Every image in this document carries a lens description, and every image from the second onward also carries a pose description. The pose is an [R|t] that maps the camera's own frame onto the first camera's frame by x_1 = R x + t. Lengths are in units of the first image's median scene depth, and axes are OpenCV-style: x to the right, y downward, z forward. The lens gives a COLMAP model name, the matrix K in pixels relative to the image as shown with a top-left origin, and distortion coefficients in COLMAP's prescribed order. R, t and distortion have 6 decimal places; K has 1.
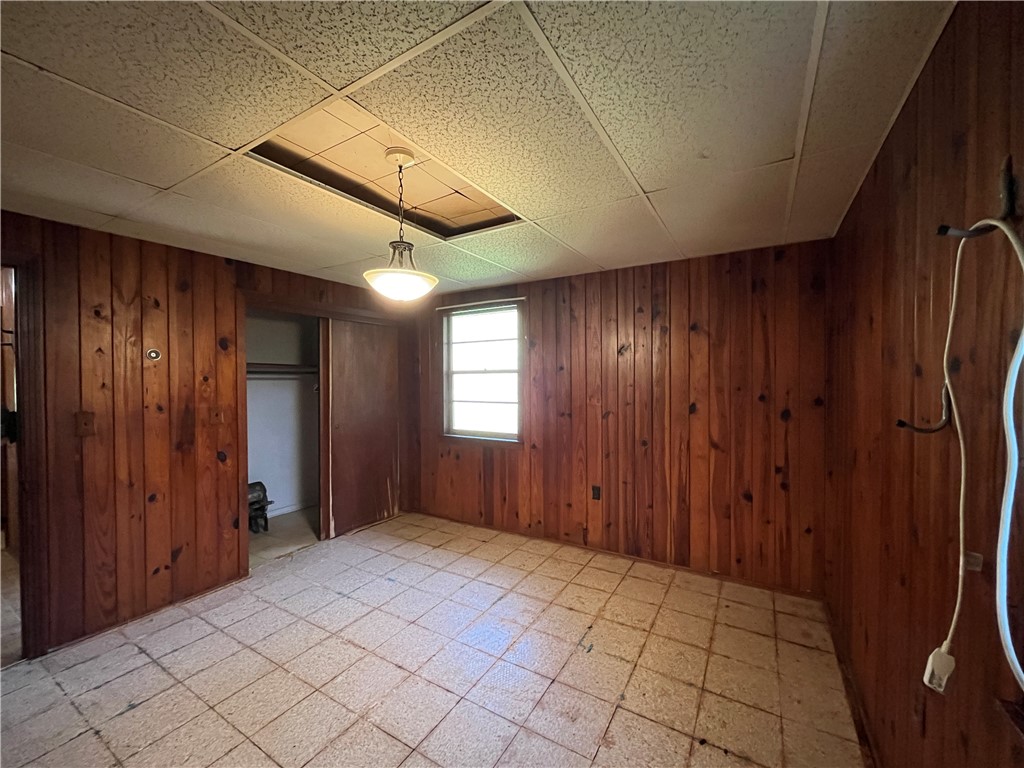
lens RADIAL K [[413.9, 0, 504.7], [0, 413.9, 382.6], [0, 0, 1]] dist [-0.003334, -0.000297]
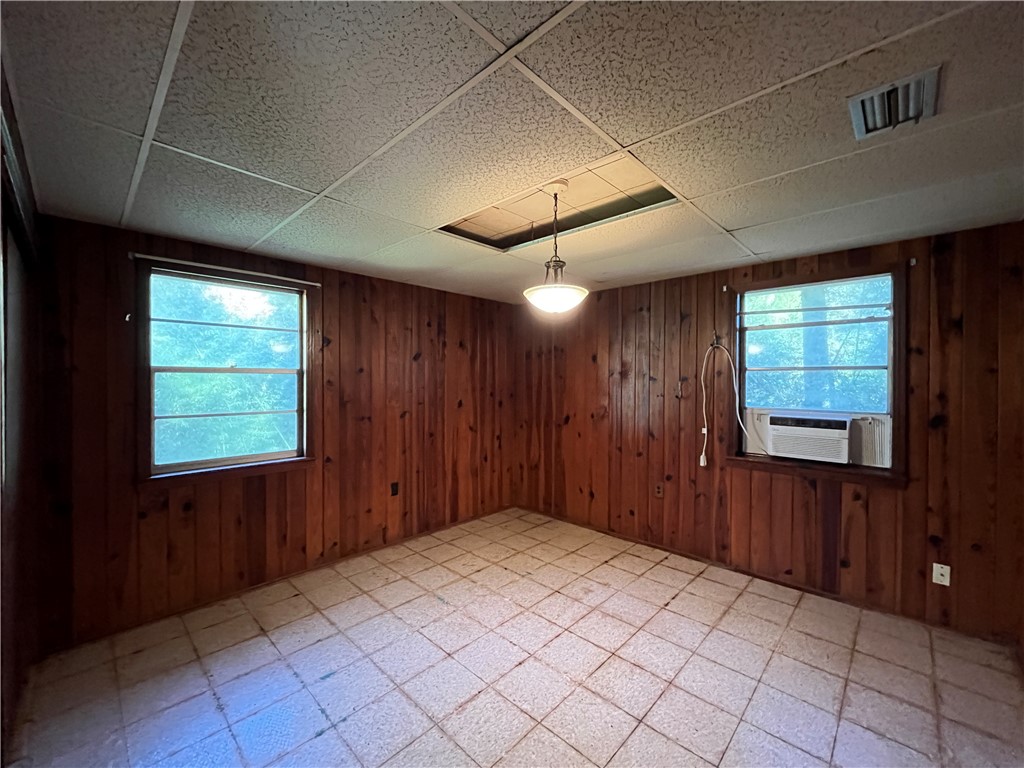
lens RADIAL K [[413.9, 0, 517.1], [0, 413.9, 383.2], [0, 0, 1]] dist [-0.003334, -0.000297]
pose [[0.201737, 0.000527, 0.979440, -0.769855], [0.001389, 0.999999, -0.000824, -0.003527], [-0.979439, 0.001527, 0.201736, 0.488811]]
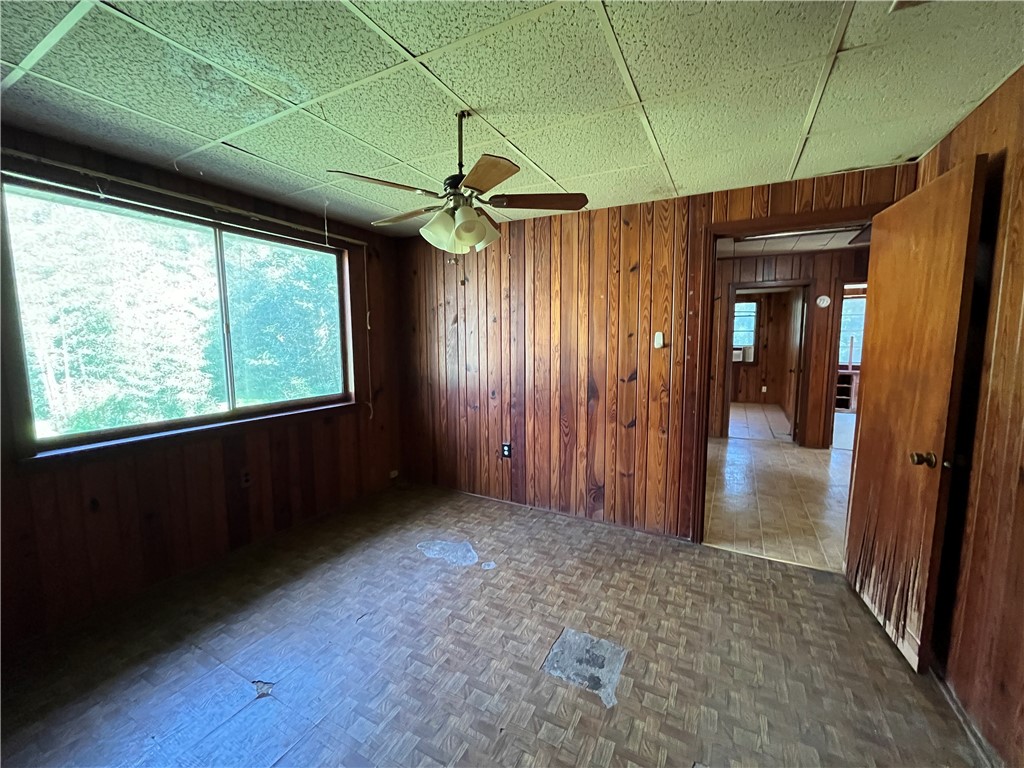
lens RADIAL K [[413.9, 0, 512.0], [0, 413.9, 383.0], [0, 0, 1]] dist [-0.003334, -0.000297]
pose [[-0.059510, -0.099721, 0.993234, -0.812969], [0.010815, 0.994875, 0.100534, -0.003122], [-0.998169, 0.016724, -0.058127, 0.519366]]
